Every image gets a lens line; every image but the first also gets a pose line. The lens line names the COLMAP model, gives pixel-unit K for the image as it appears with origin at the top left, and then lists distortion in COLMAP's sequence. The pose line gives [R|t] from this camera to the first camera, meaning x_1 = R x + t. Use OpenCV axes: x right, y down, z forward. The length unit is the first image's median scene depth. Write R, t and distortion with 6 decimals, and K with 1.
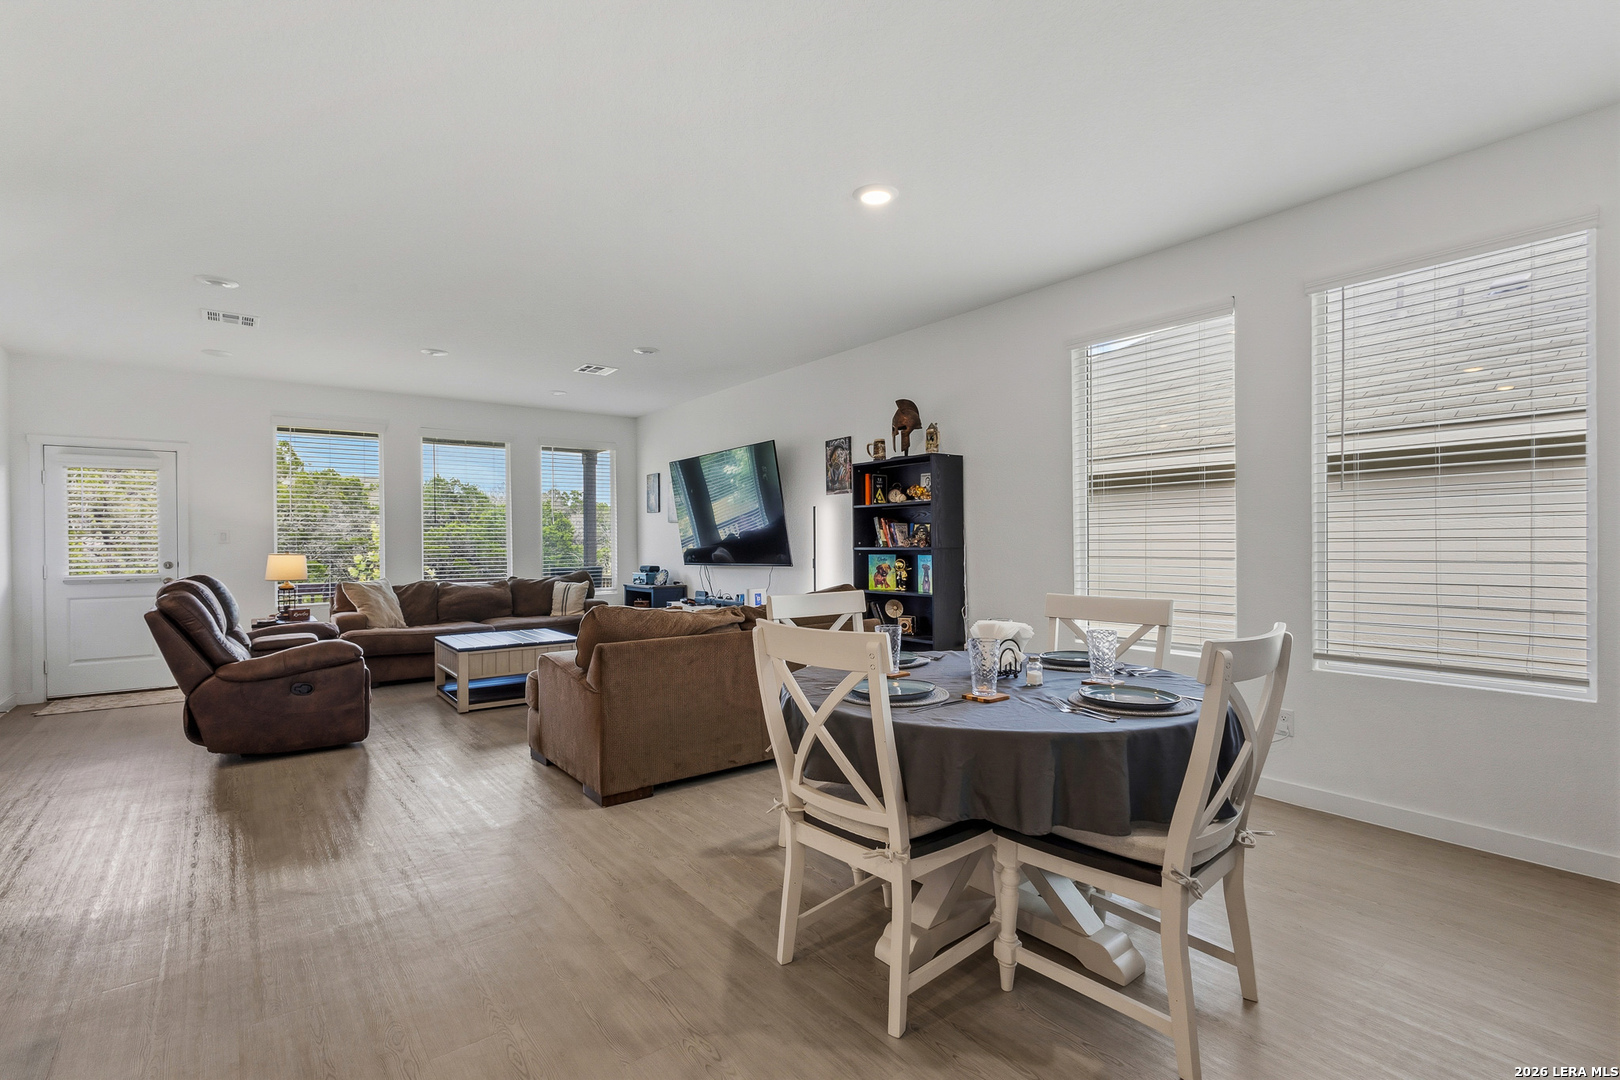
lens RADIAL K [[749.0, 0, 813.7], [0, 749.0, 546.1], [0, 0, 1]] dist [0.003732, -0.001079]
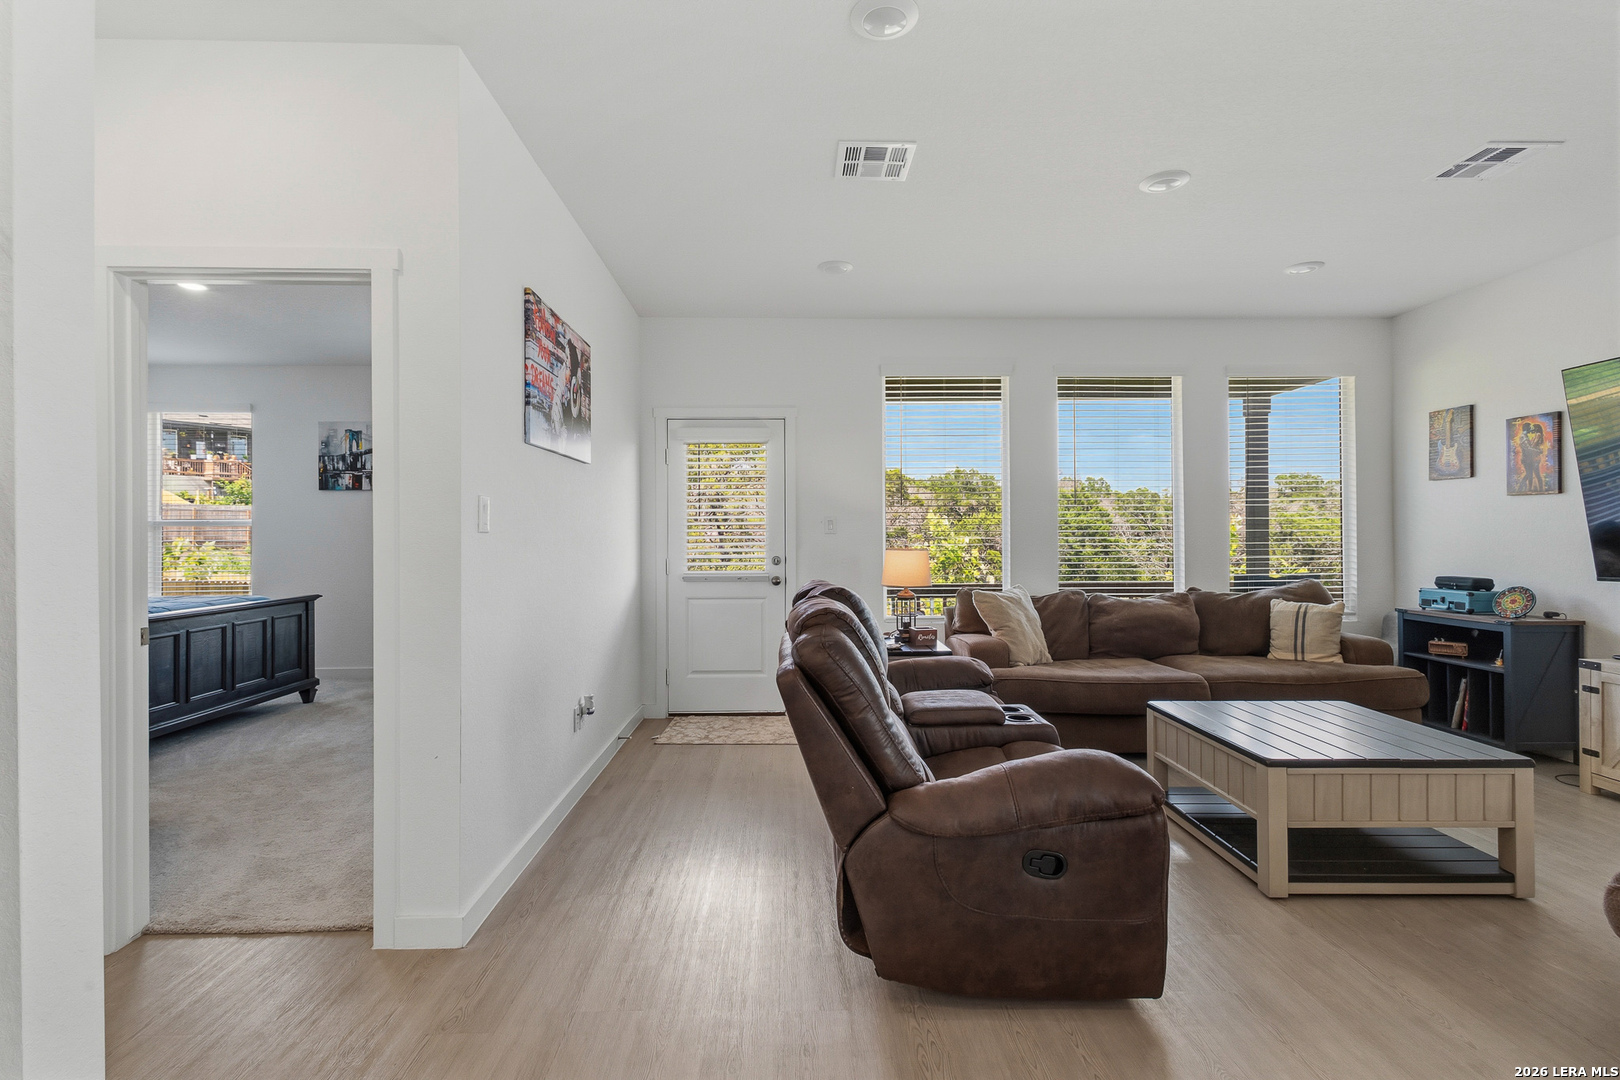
lens RADIAL K [[749.0, 0, 810.5], [0, 749.0, 536.5], [0, 0, 1]] dist [0.003732, -0.001079]
pose [[0.805456, 0.005910, -0.592626, -0.361787], [-0.006162, 0.999980, 0.001598, -0.001413], [0.592624, 0.002365, 0.805476, 0.382765]]
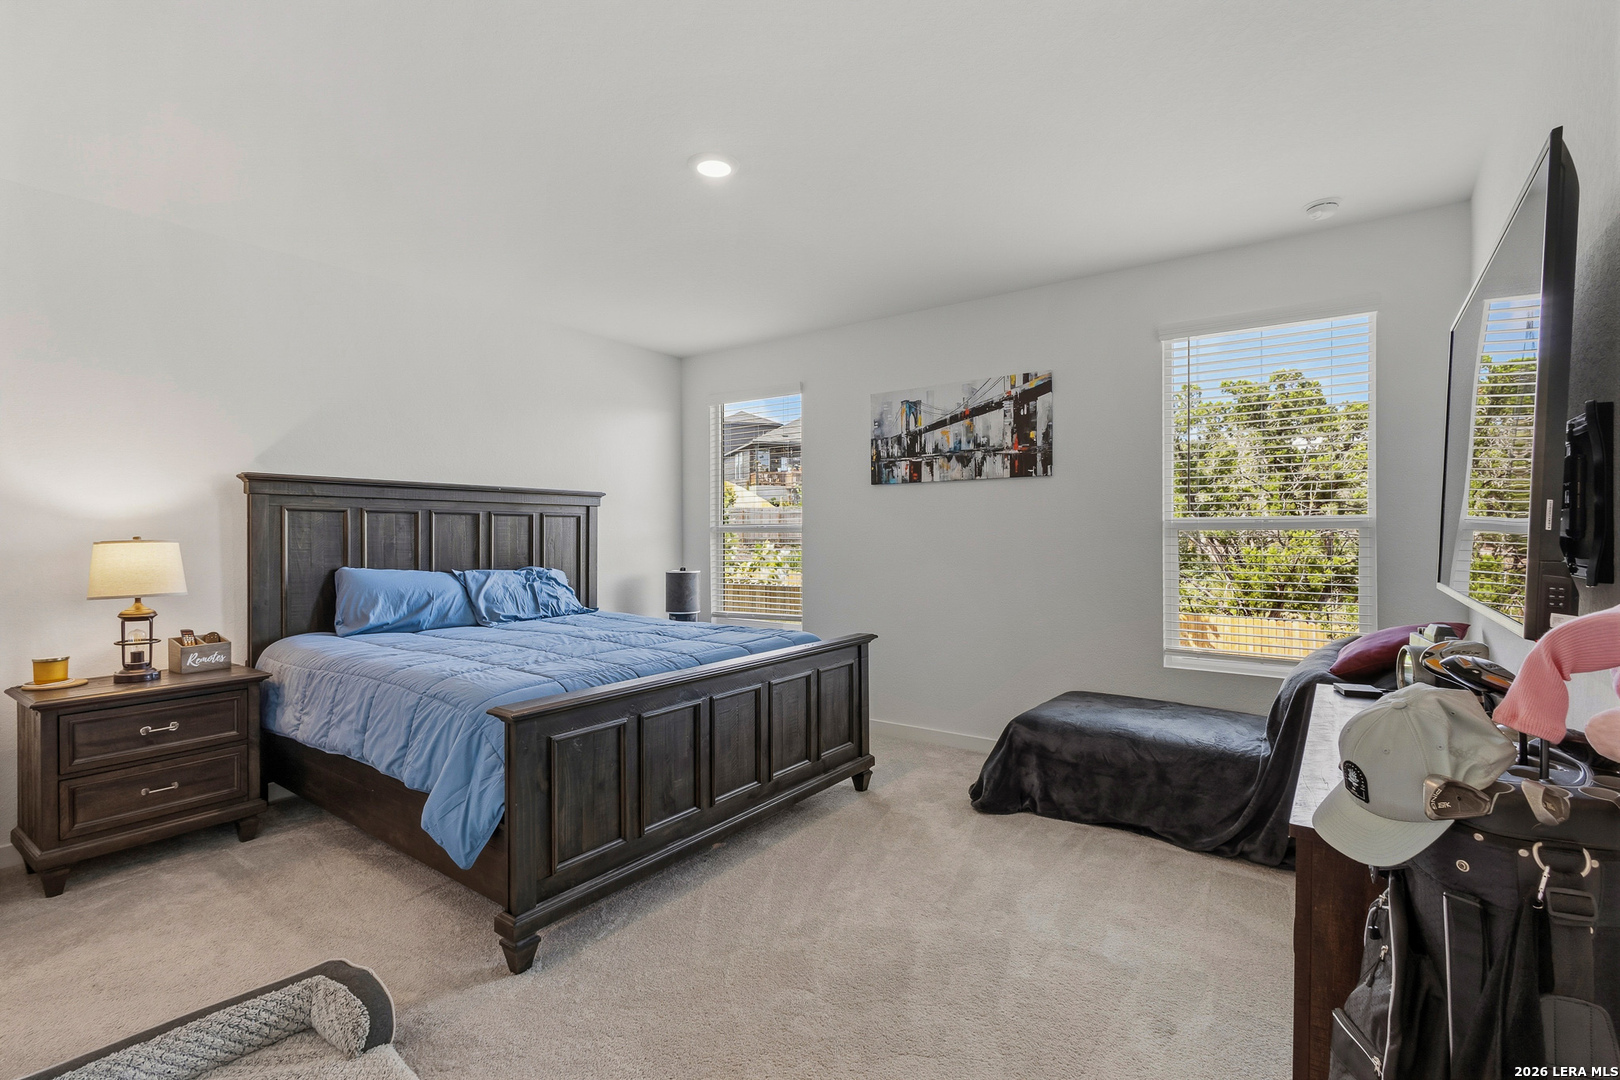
lens RADIAL K [[749.0, 0, 811.8], [0, 749.0, 541.0], [0, 0, 1]] dist [0.003732, -0.001079]
pose [[0.283656, 0.015268, -0.958805, -0.487059], [-0.000850, 0.999877, 0.015670, -0.004892], [0.958926, -0.003630, 0.283634, 0.426742]]
